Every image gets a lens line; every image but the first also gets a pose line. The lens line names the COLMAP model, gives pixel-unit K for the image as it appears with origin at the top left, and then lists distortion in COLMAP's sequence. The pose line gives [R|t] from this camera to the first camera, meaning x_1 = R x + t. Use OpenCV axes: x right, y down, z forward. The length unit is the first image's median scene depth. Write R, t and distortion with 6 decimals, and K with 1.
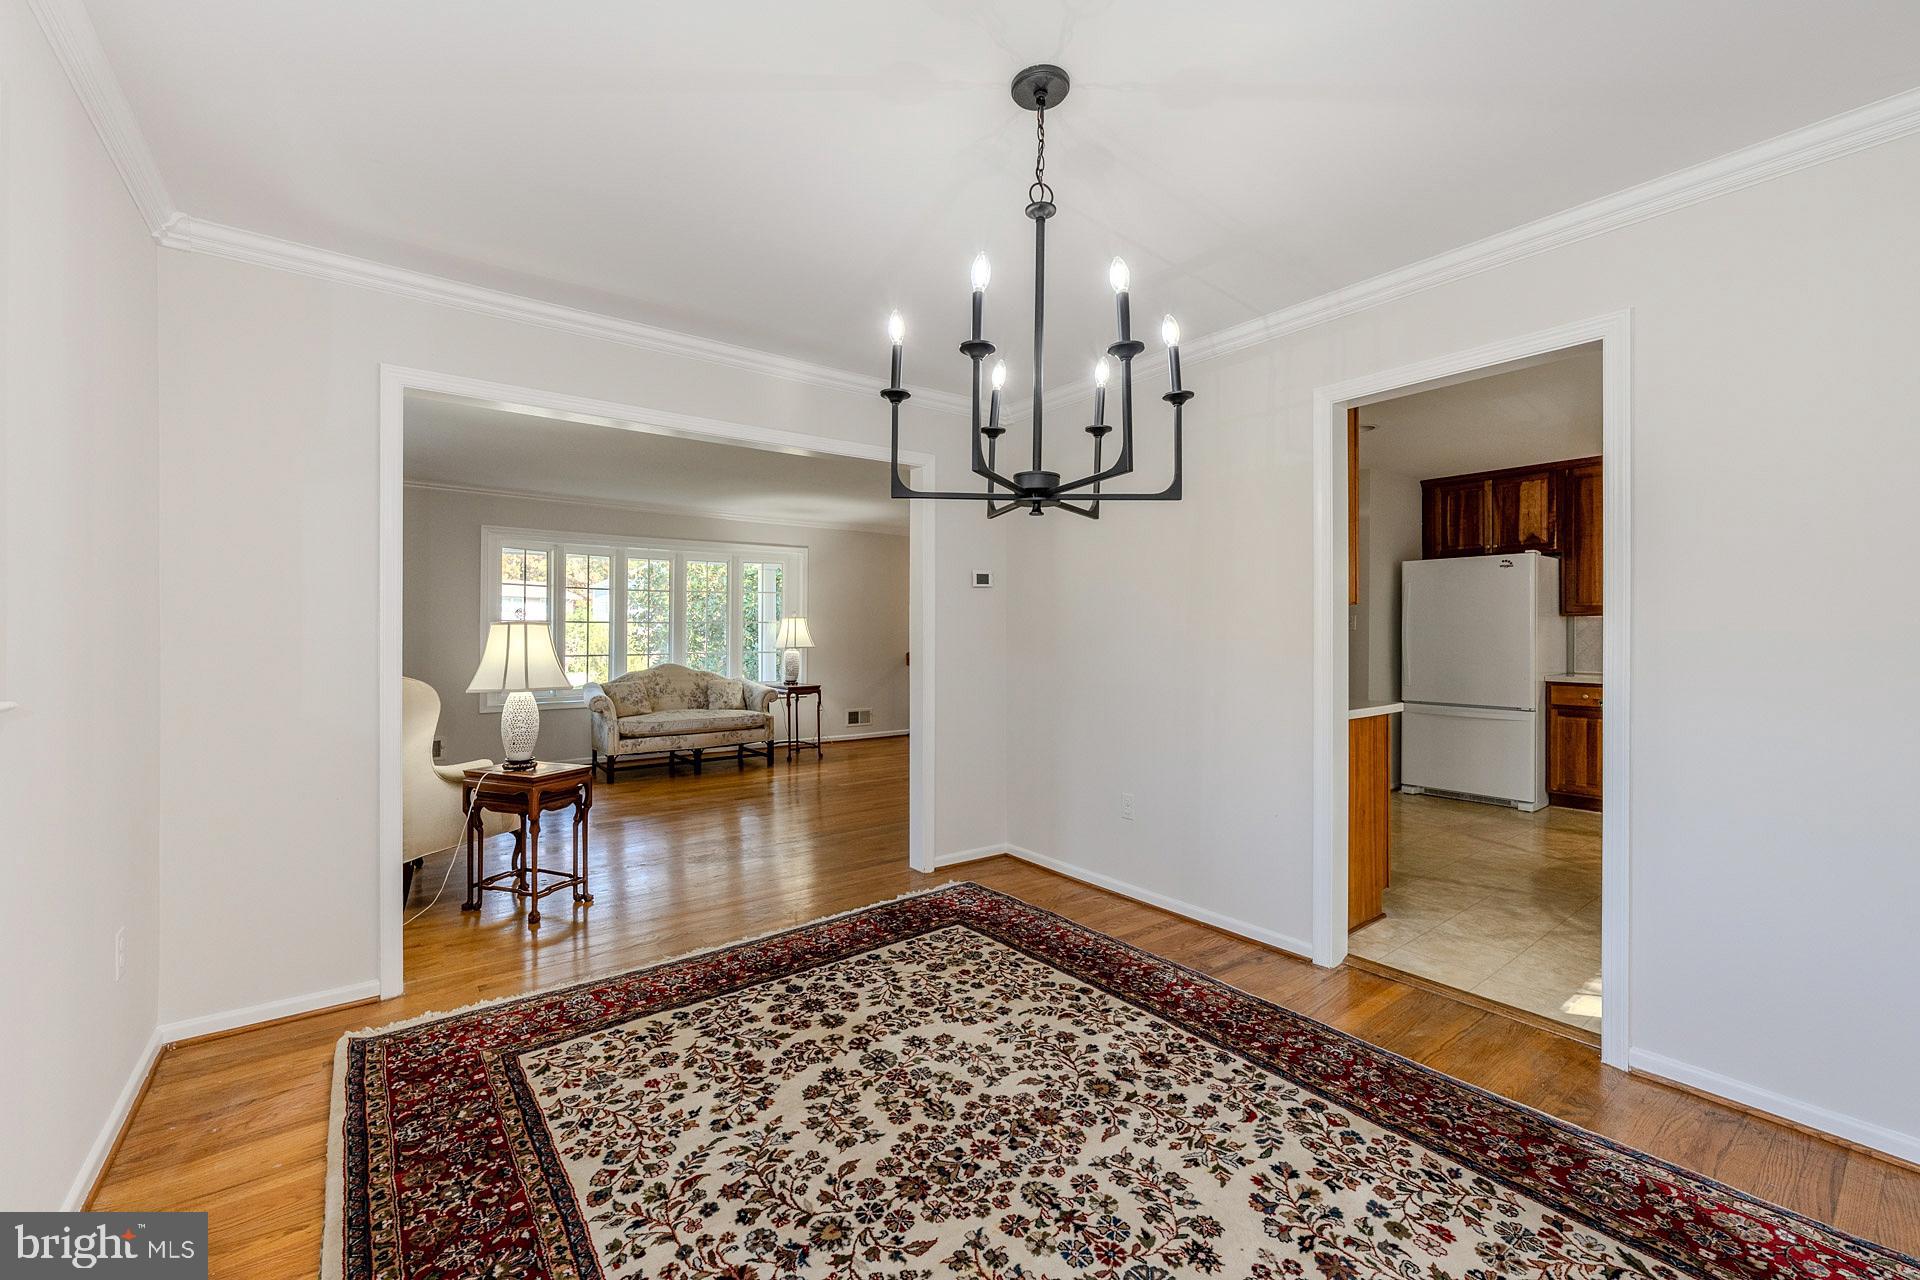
lens RADIAL K [[768.7, 0, 958.0], [0, 768.7, 635.6], [0, 0, 1]] dist [-0.001802, -0.000146]
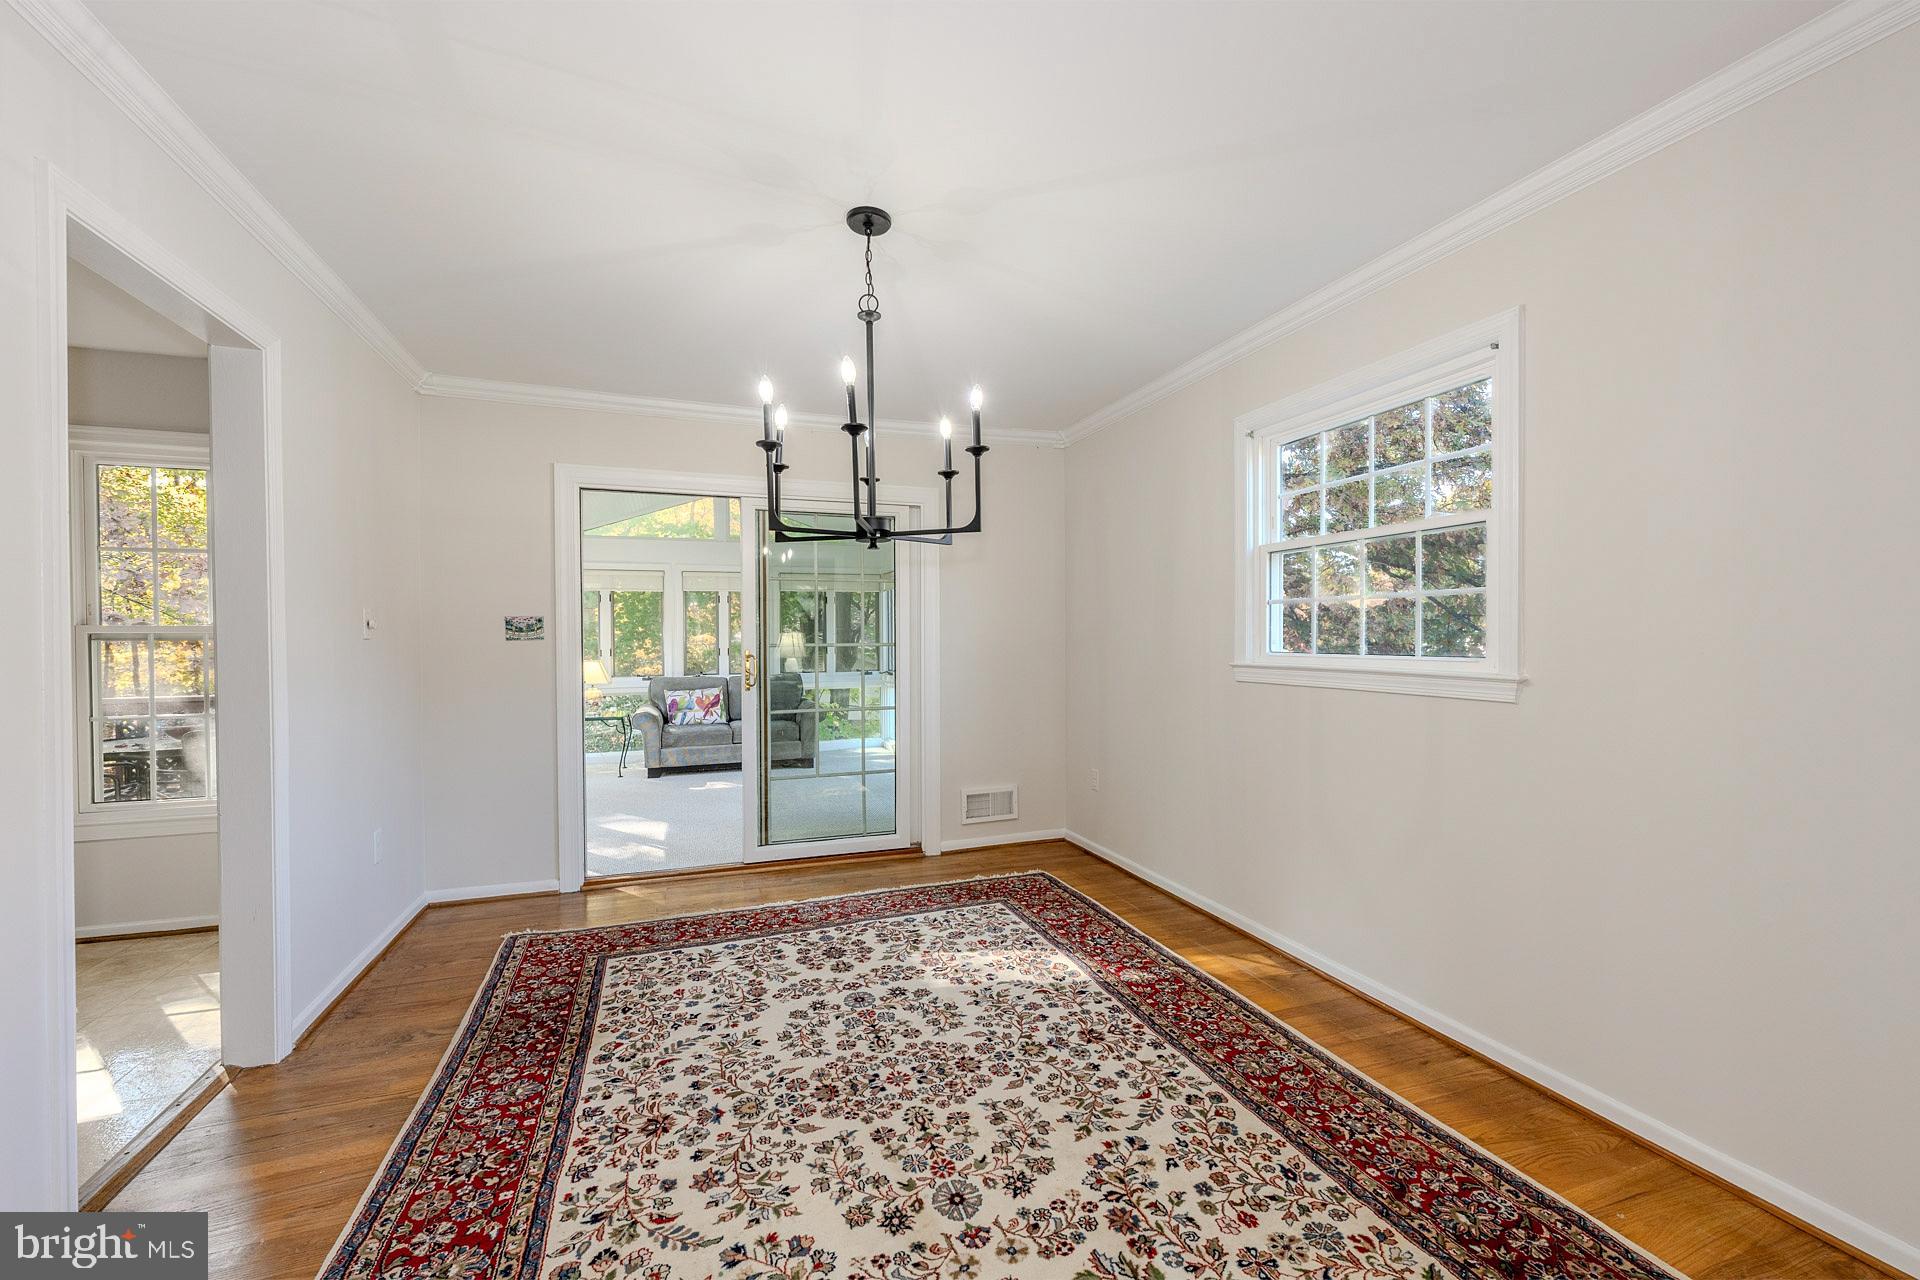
lens RADIAL K [[768.7, 0, 961.6], [0, 768.7, 641.8], [0, 0, 1]] dist [-0.001802, -0.000146]
pose [[-0.954682, 0.003693, 0.297606, -0.376701], [0.007134, 0.999920, 0.010476, -0.007919], [-0.297544, 0.012124, -0.954631, 1.926071]]
